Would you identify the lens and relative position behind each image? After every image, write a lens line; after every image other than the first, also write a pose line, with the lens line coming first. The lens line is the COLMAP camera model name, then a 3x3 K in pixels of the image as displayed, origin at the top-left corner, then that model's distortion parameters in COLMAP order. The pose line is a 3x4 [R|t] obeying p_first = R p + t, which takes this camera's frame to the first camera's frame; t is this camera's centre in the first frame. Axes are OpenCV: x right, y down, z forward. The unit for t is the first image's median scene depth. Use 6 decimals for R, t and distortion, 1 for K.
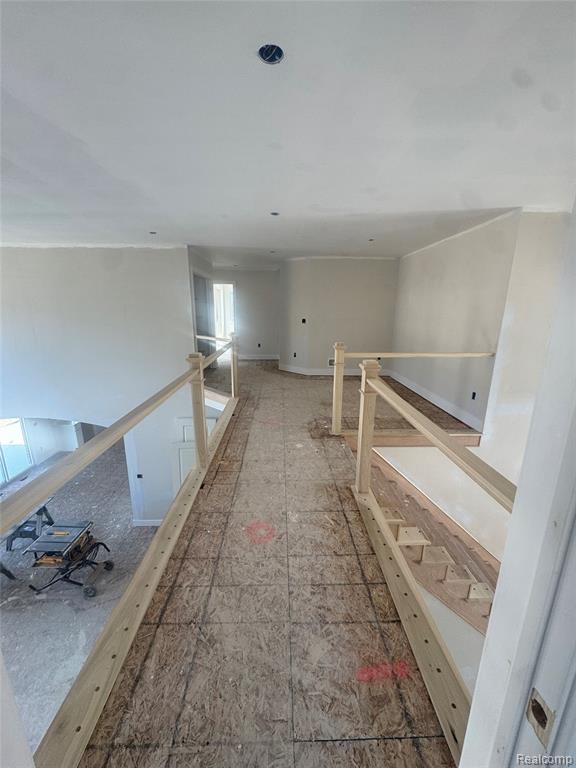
lens RADIAL K [[305.3, 0, 287.4], [0, 305.3, 383.3], [0, 0, 1]] dist [-0.003465, -0.000513]
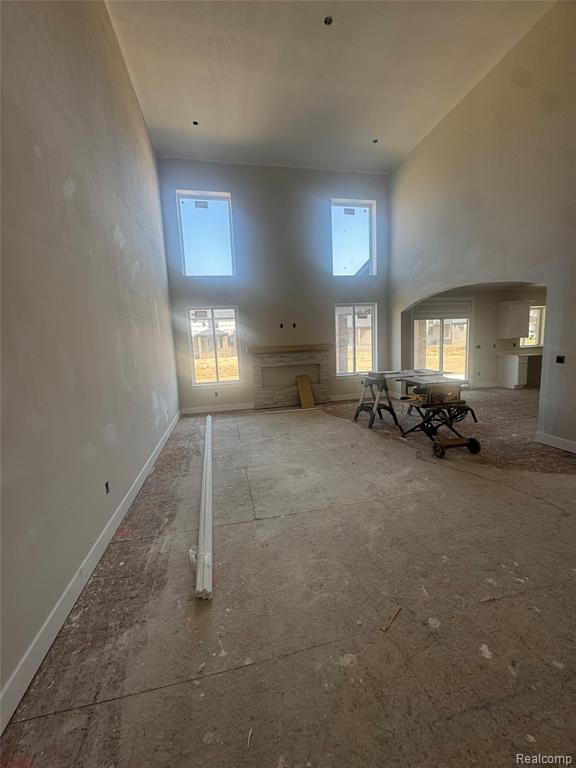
lens RADIAL K [[305.3, 0, 287.4], [0, 305.3, 383.3], [0, 0, 1]] dist [-0.003465, -0.000513]
pose [[0.185680, 0.117478, -0.975562, 0.042059], [-0.185721, 0.979128, 0.082559, 0.483971], [0.964899, 0.165853, 0.203622, 0.391289]]
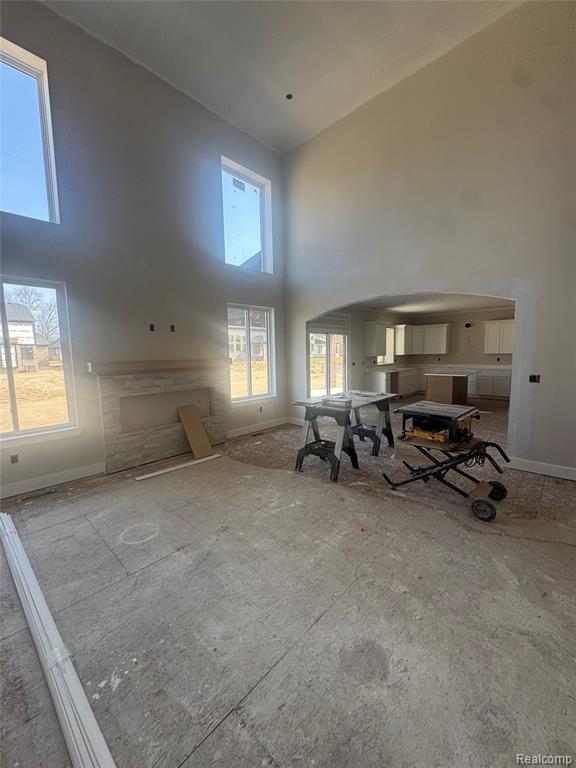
lens RADIAL K [[305.3, 0, 287.4], [0, 305.3, 383.3], [0, 0, 1]] dist [-0.003465, -0.000513]
pose [[0.710376, 0.053624, -0.701776, -0.486166], [-0.143248, 0.987239, -0.069566, 0.505825], [0.689090, 0.149946, 0.708993, 0.285500]]
